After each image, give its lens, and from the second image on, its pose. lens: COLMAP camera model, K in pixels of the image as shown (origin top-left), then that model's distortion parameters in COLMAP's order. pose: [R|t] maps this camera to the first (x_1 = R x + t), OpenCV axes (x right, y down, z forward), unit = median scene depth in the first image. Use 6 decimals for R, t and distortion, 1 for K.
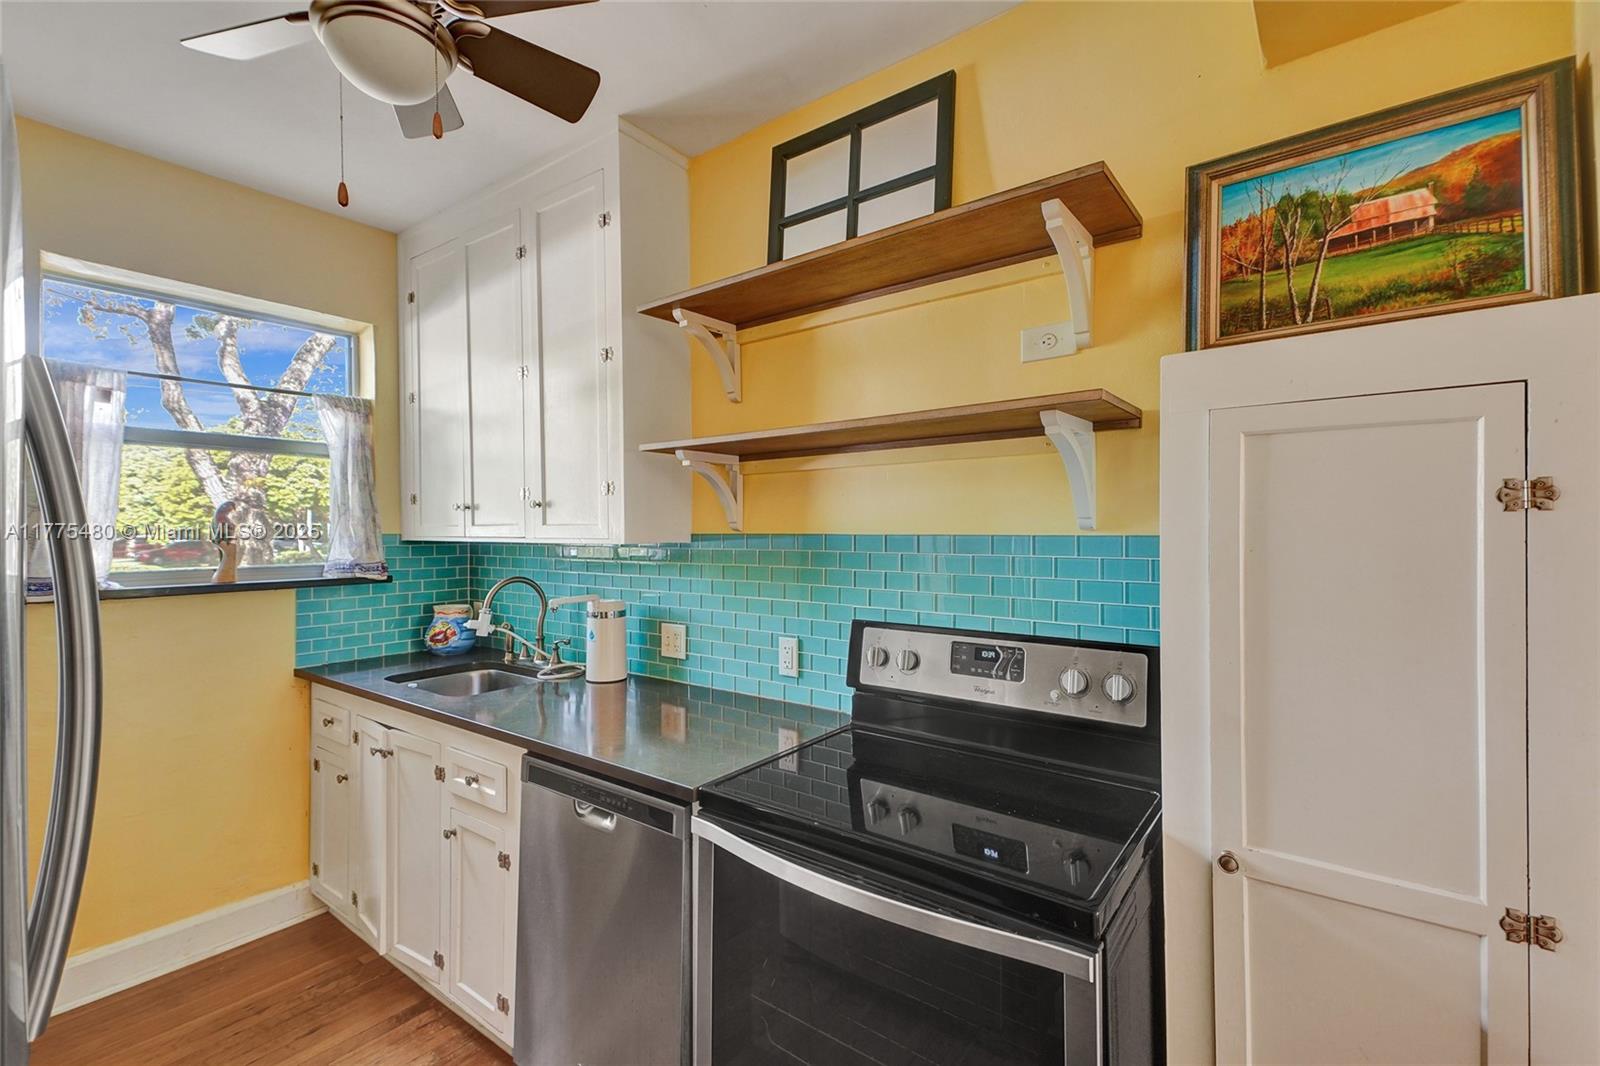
lens RADIAL K [[698.0, 0, 800.0], [0, 698.0, 526.7], [0, 0, 1]] dist [0.048538, -0.020400]
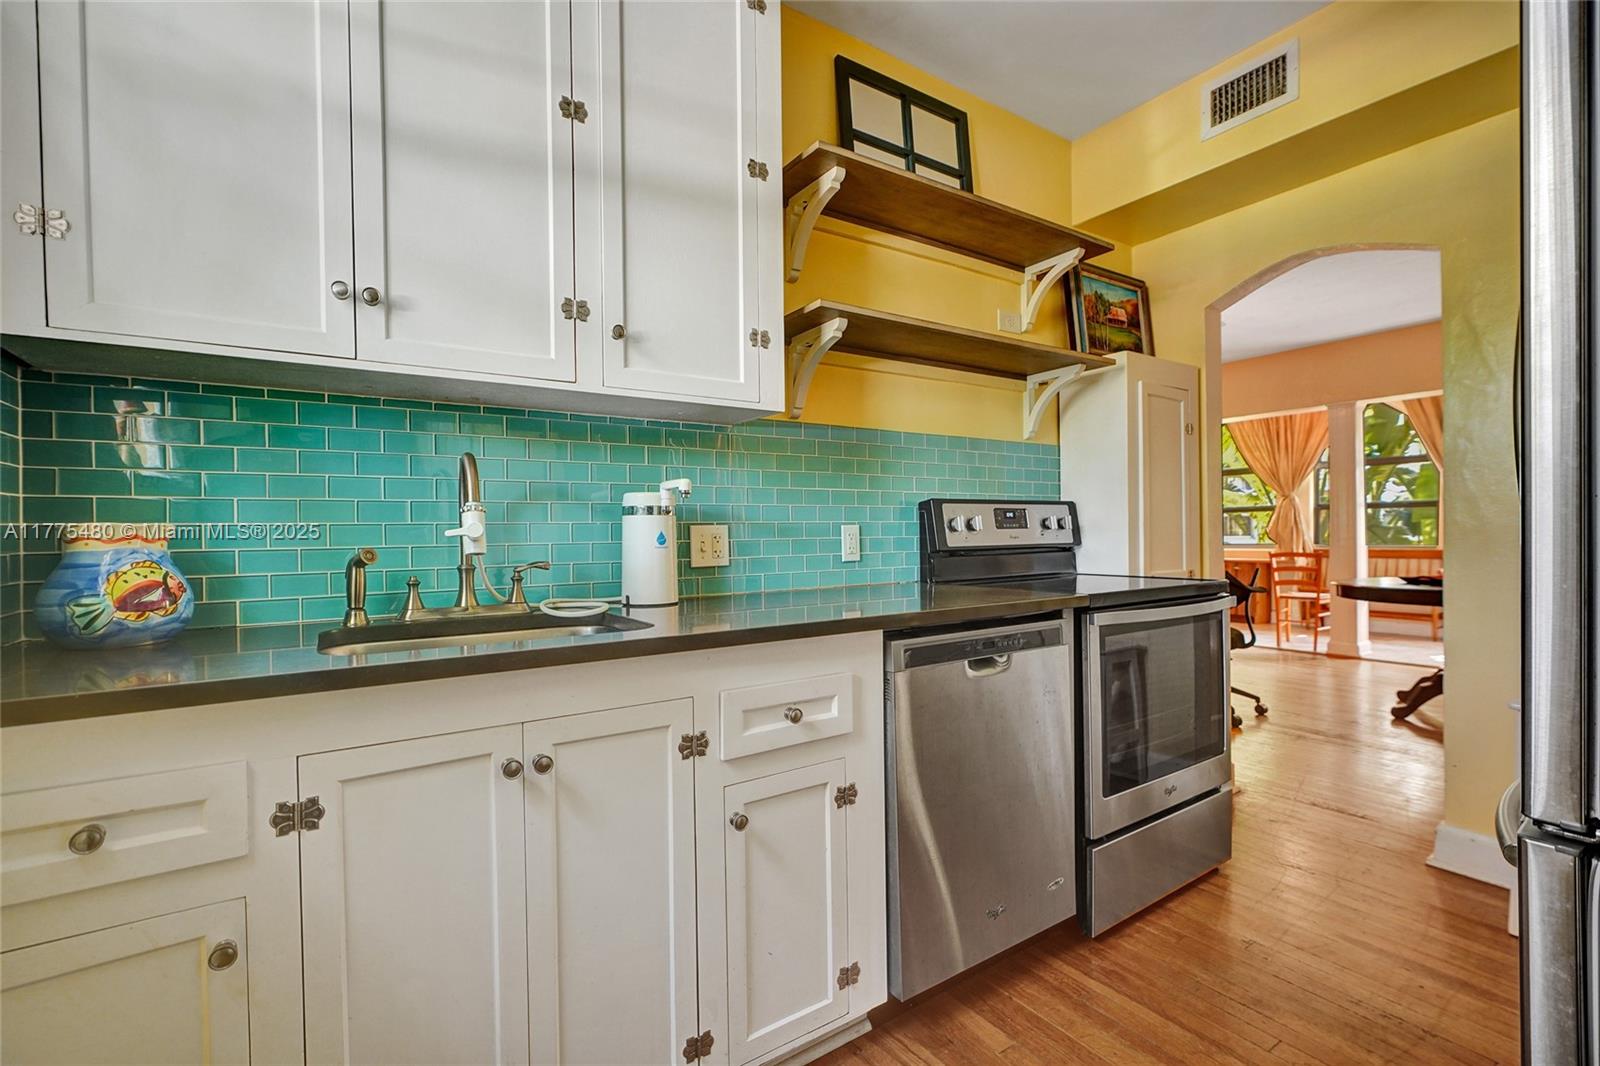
lens RADIAL K [[710.8, 0, 799.8], [0, 710.8, 527.8], [0, 0, 1]] dist [-0.012576, 0.011502]
pose [[0.332144, 0.001196, 0.943228, -1.041928], [0.006620, 0.999972, -0.003599, 0.164860], [-0.943205, 0.007440, 0.332127, 0.710065]]
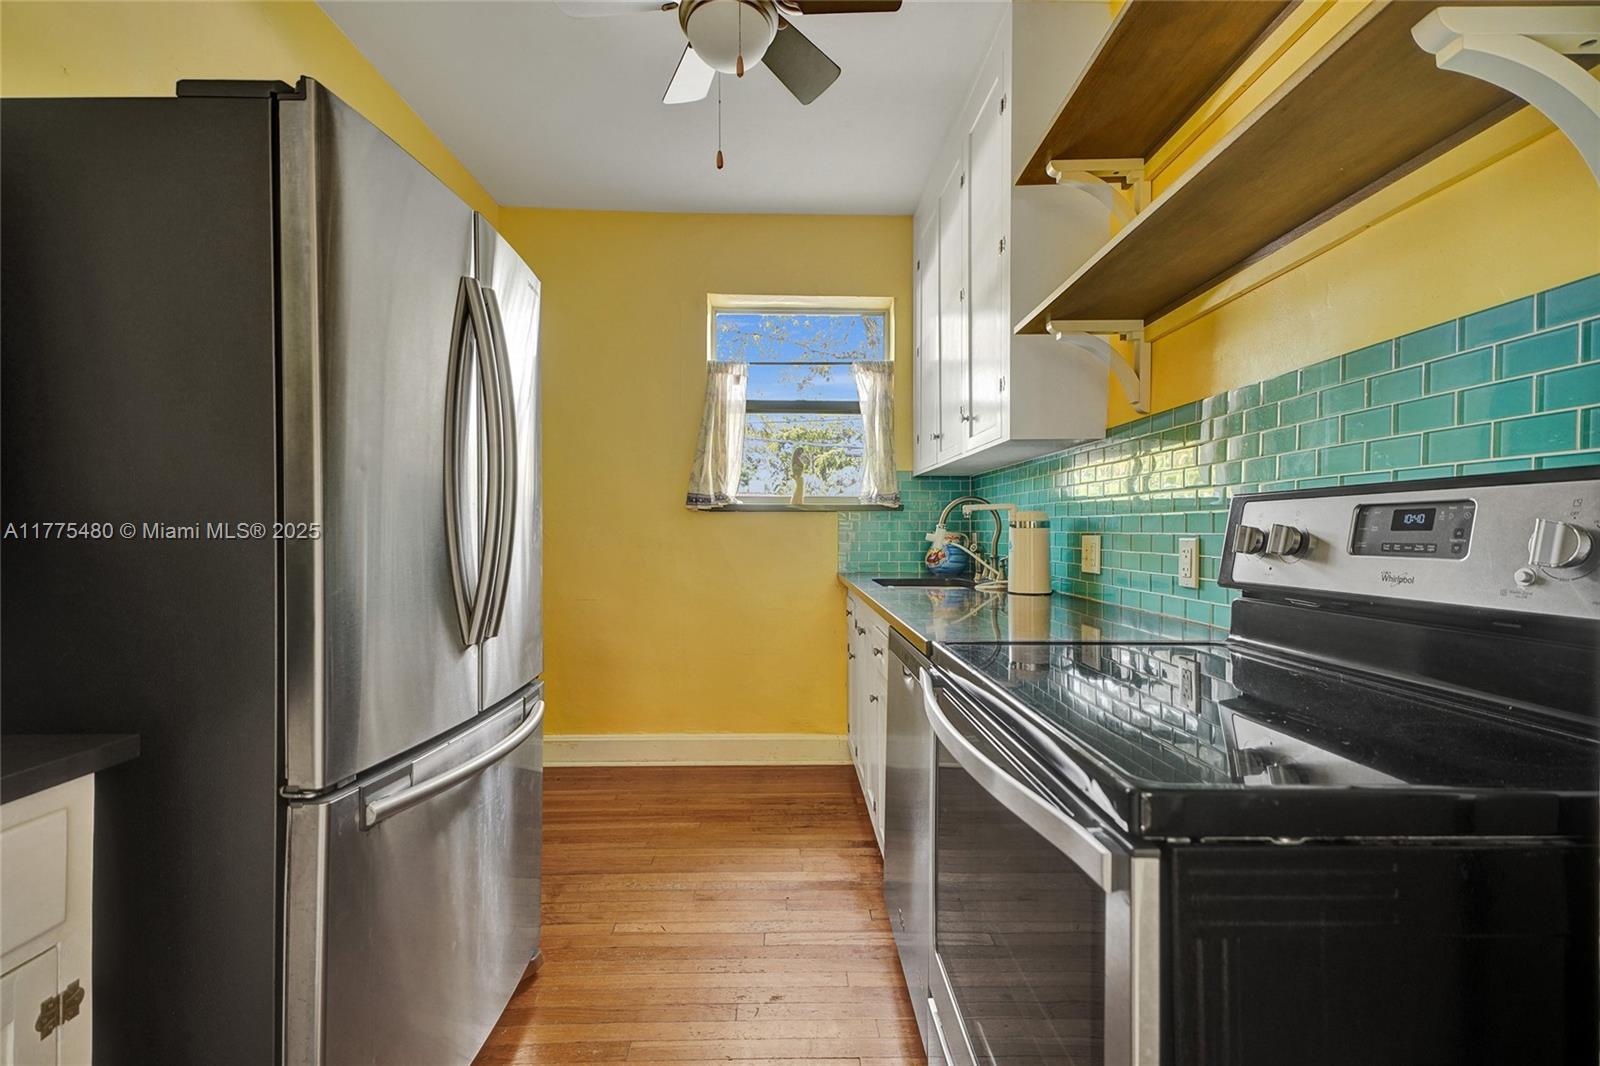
lens RADIAL K [[696.0, 0, 800.0], [0, 696.0, 533.0], [0, 0, 1]] dist [0.043859, -0.012911]
pose [[0.621342, 0.006750, -0.783510, 0.321322], [-0.001110, 0.999969, 0.007735, 0.146612], [0.783539, -0.003936, 0.621331, 0.183351]]
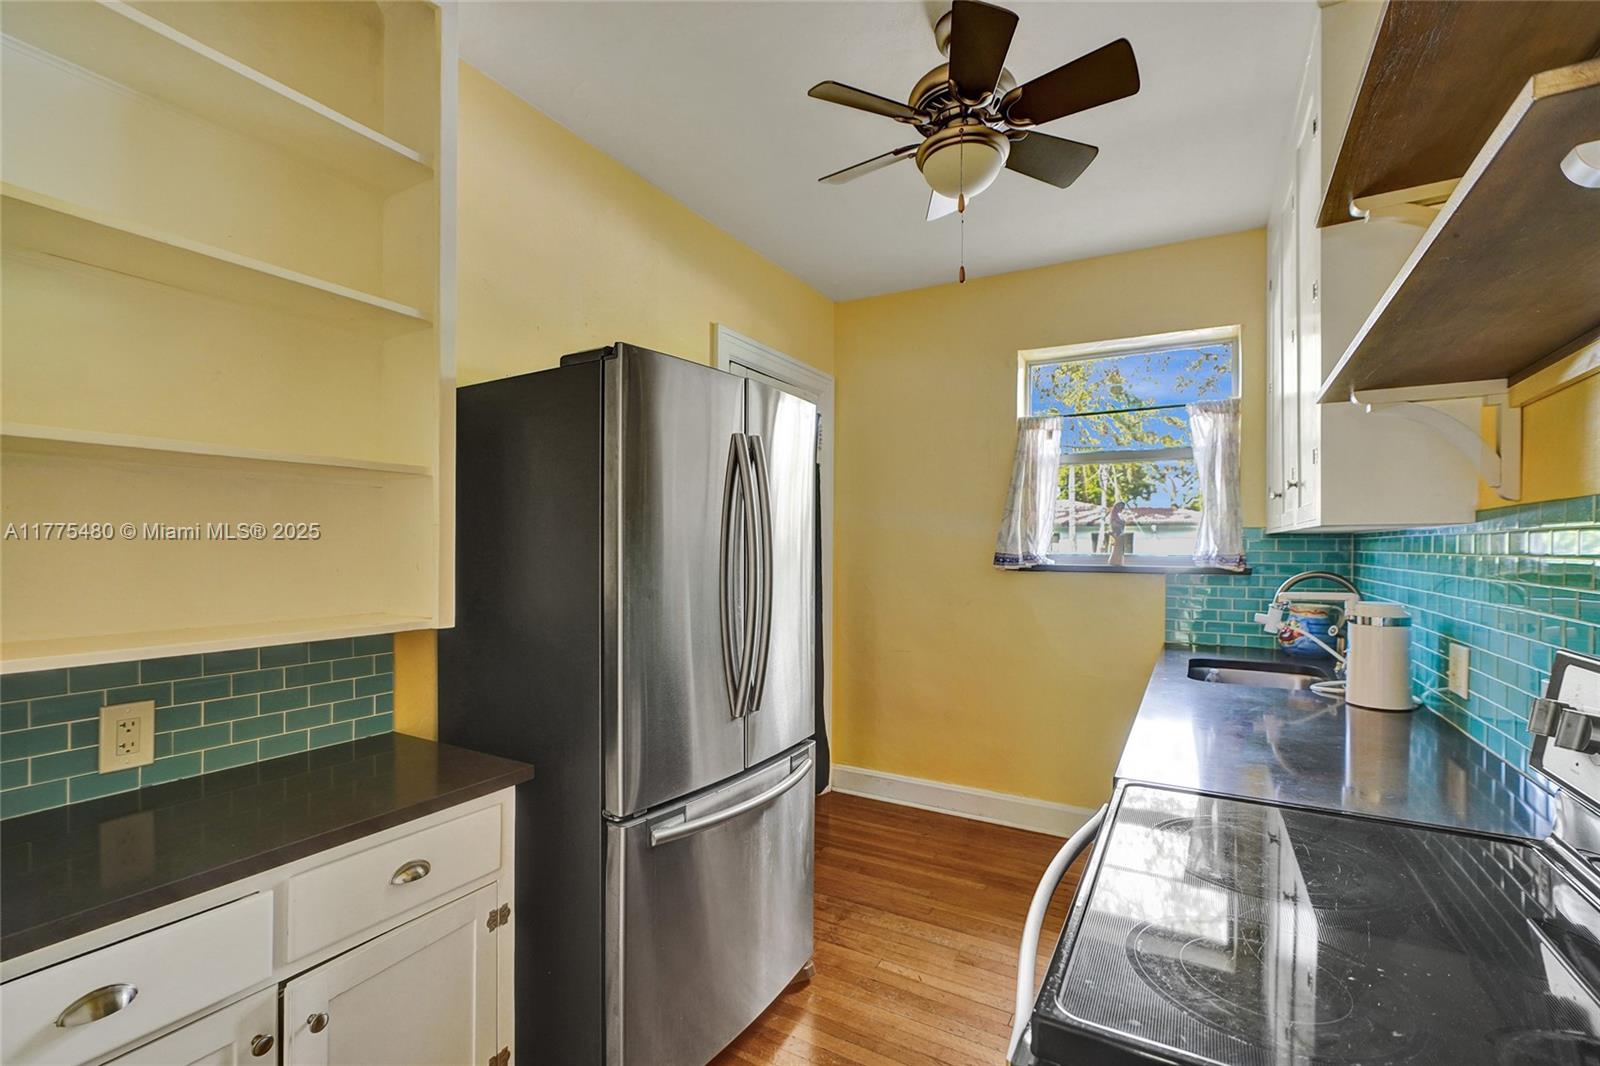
lens RADIAL K [[714.3, 0, 790.8], [0, 714.3, 551.0], [0, 0, 1]] dist [-0.016375, 0.008084]
pose [[0.121067, 0.011341, -0.992580, 0.475225], [-0.001990, 0.999935, 0.011182, 0.046889], [0.992642, 0.000622, 0.121081, 0.310380]]
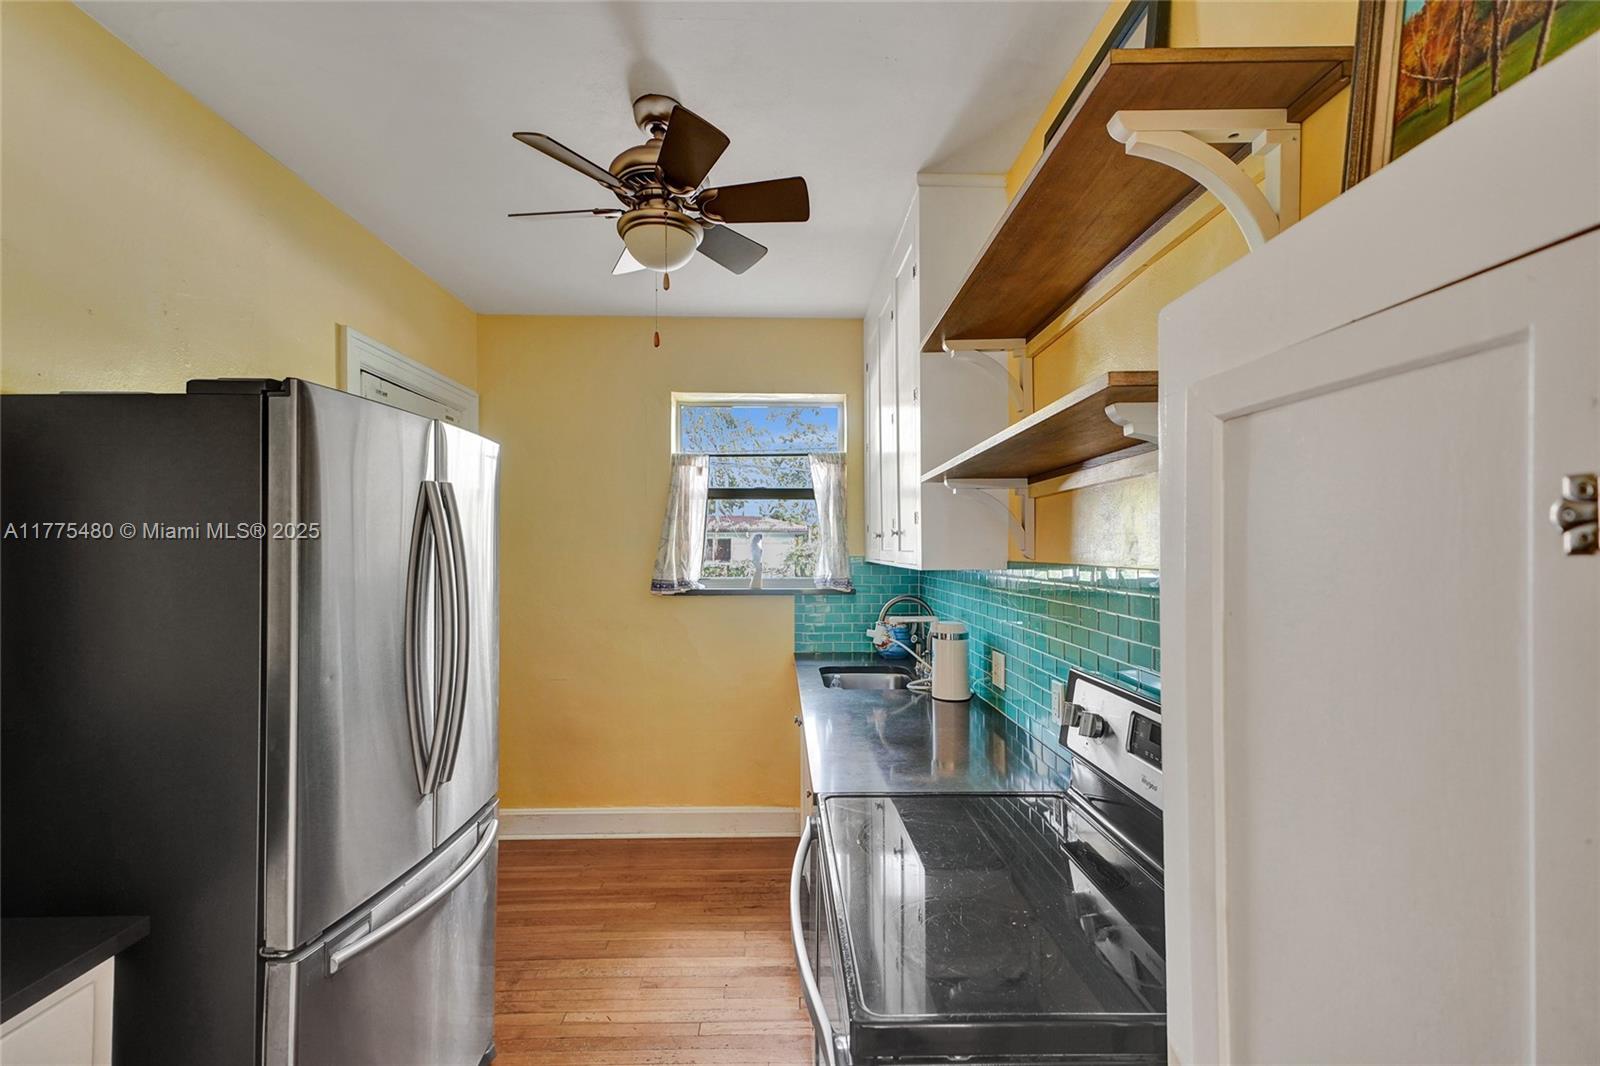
lens RADIAL K [[705.1, 0, 793.2], [0, 705.1, 541.5], [0, 0, 1]] dist [0.051463, -0.018354]
pose [[0.615757, -0.005808, -0.787914, 0.479610], [0.001911, 0.999981, -0.005878, -0.012579], [0.787934, 0.002114, 0.615757, 0.183325]]
